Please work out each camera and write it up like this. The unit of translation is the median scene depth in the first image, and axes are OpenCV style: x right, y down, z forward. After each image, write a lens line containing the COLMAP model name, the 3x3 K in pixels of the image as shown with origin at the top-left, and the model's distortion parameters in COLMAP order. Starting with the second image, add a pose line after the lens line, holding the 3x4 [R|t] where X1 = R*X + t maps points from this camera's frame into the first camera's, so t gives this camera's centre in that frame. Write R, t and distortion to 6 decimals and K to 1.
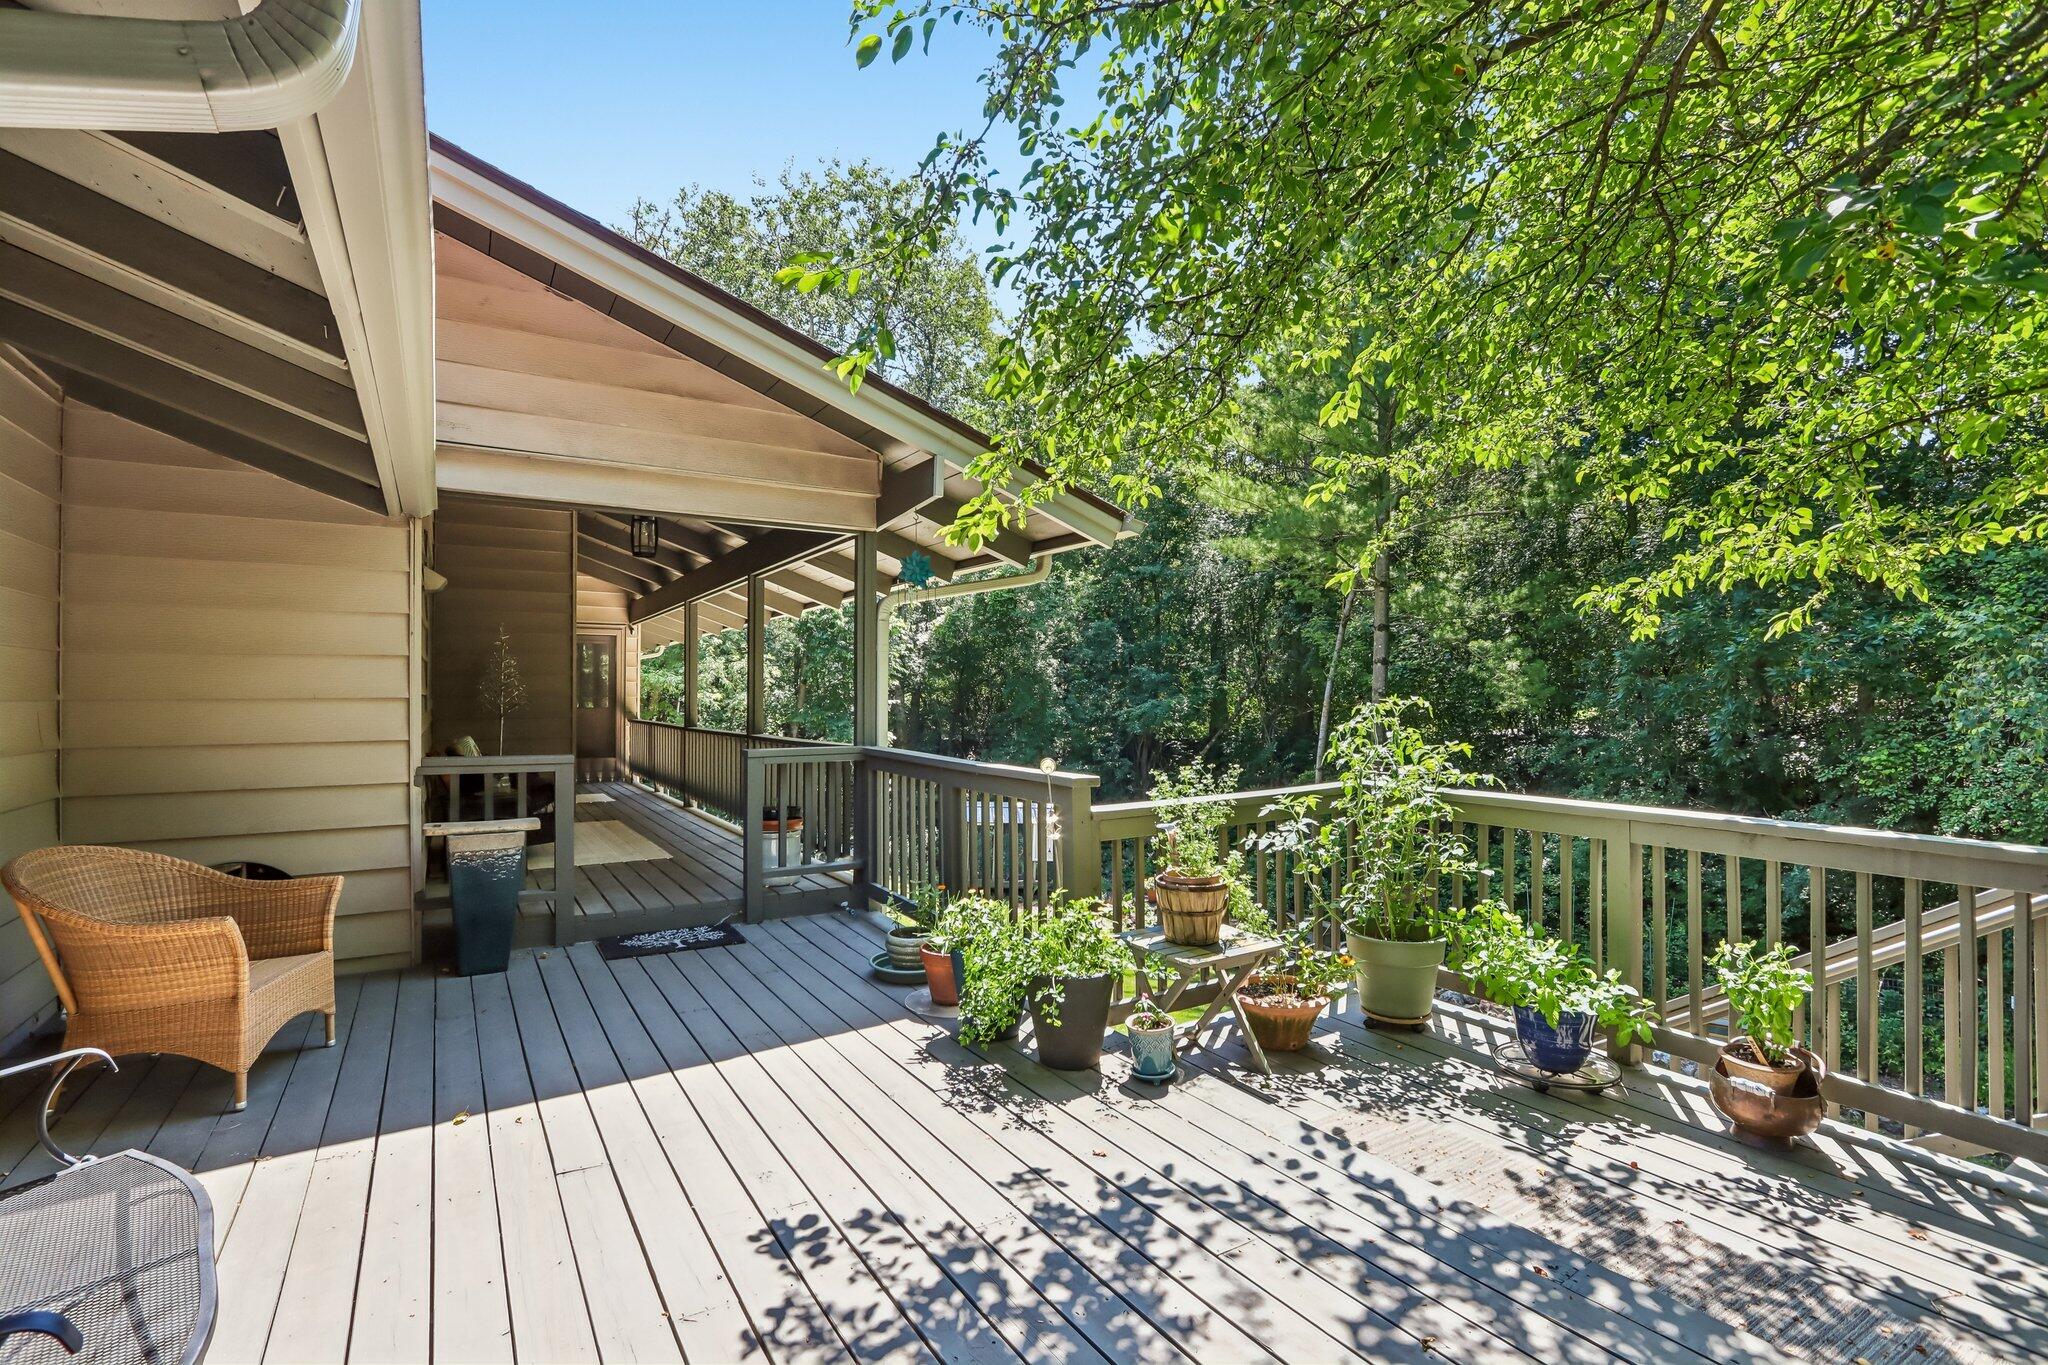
lens RADIAL K [[956.8, 0, 1022.4], [0, 956.8, 688.8], [0, 0, 1]] dist [-0.000657, -0.000062]
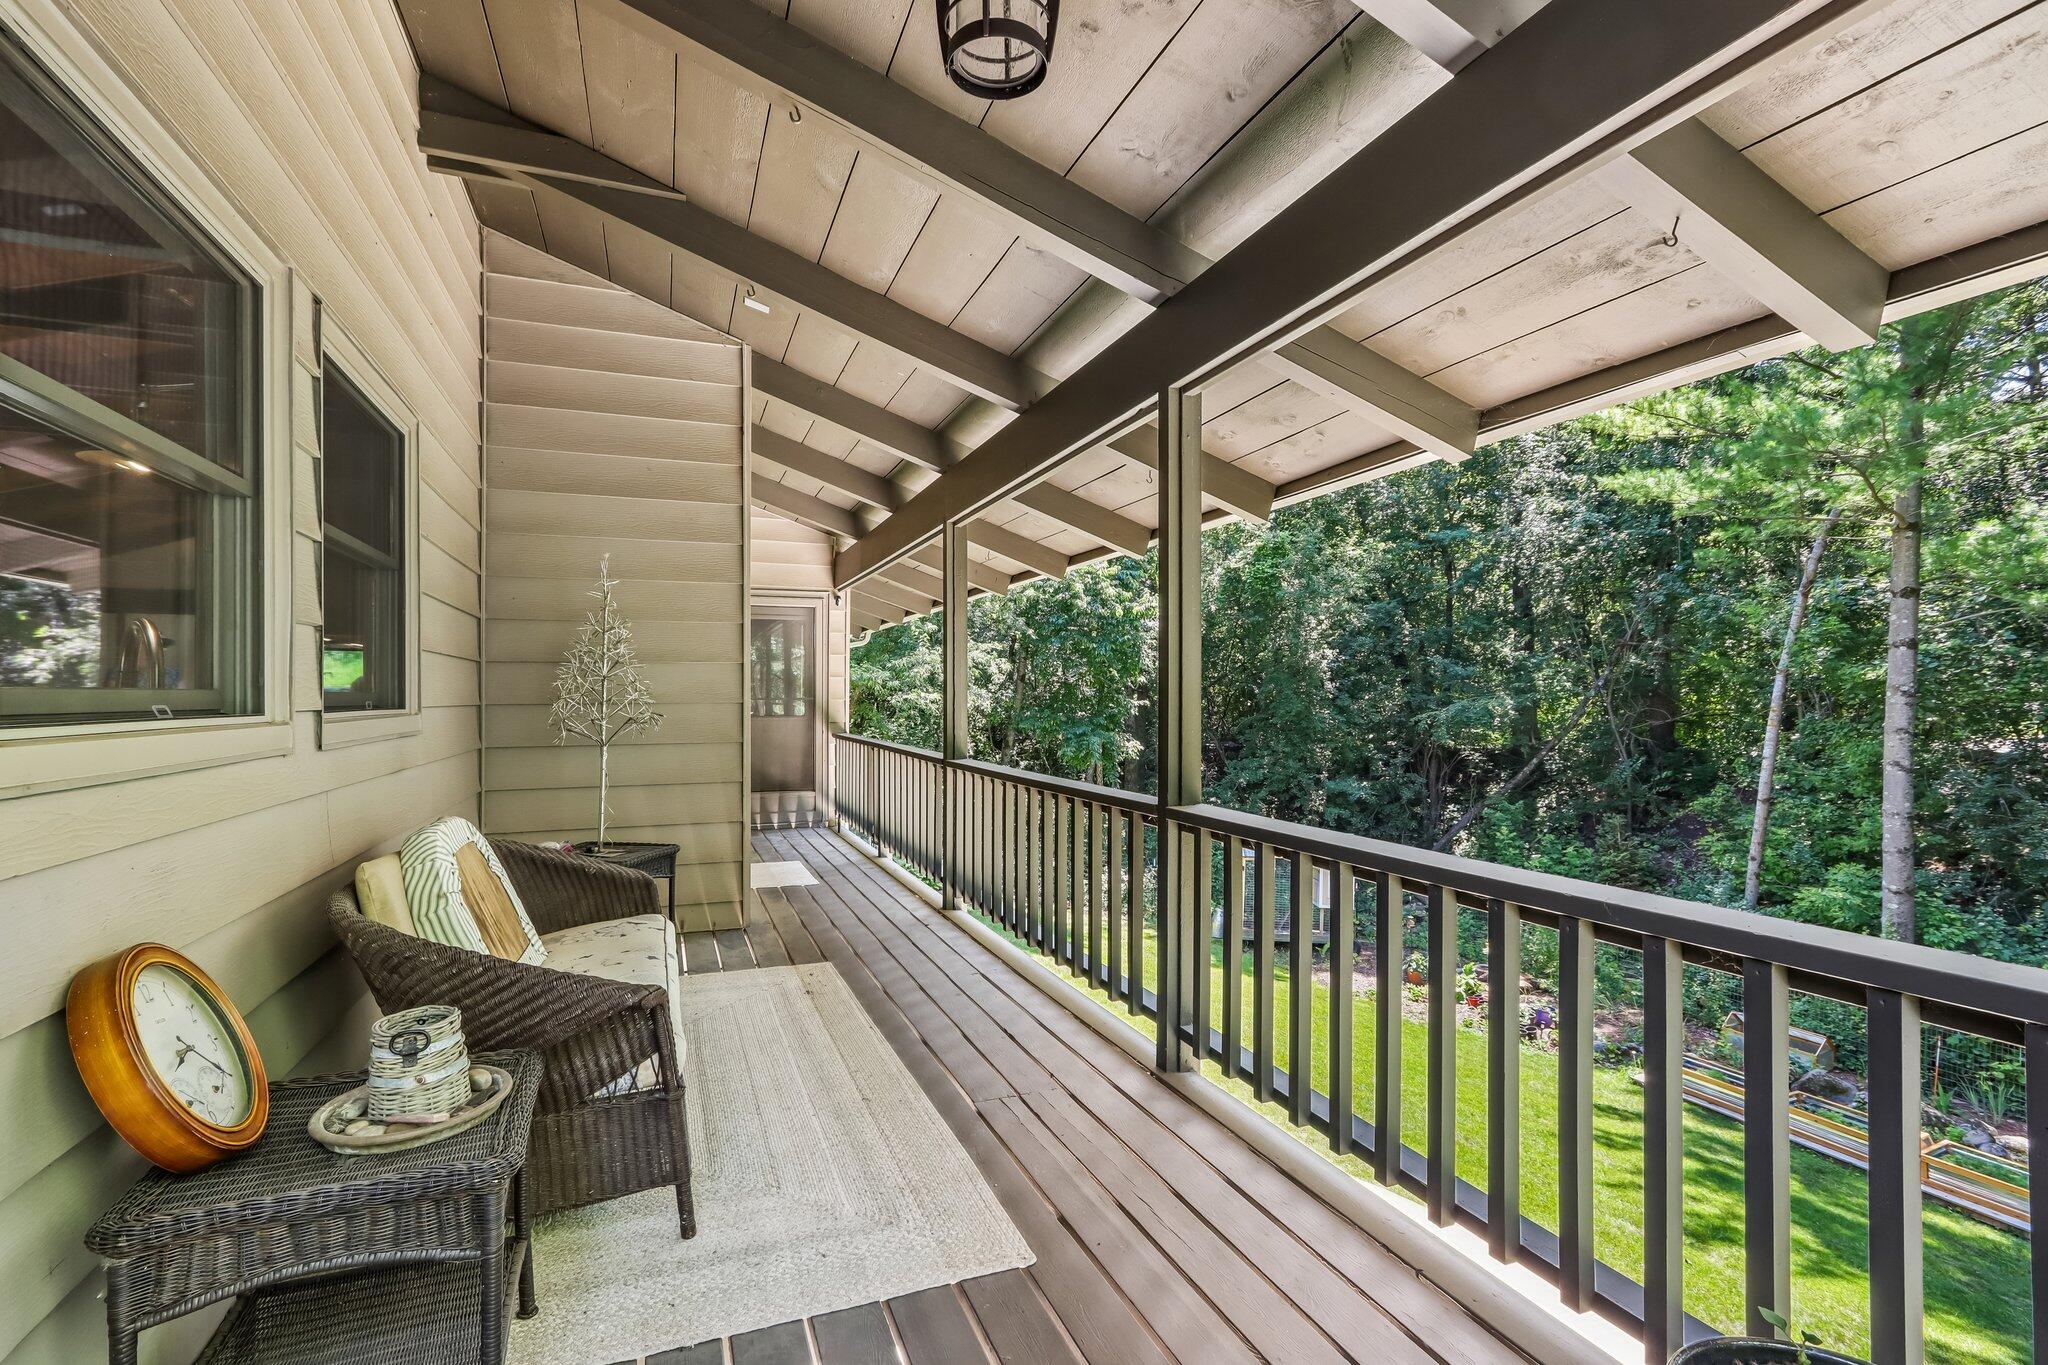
lens RADIAL K [[956.8, 0, 1026.4], [0, 956.8, 689.2], [0, 0, 1]] dist [-0.000657, -0.000062]
pose [[0.984440, -0.001237, -0.175715, -0.106833], [0.001486, 0.999998, 0.001288, 0.000976], [0.175713, -0.001529, 0.984440, 0.243269]]
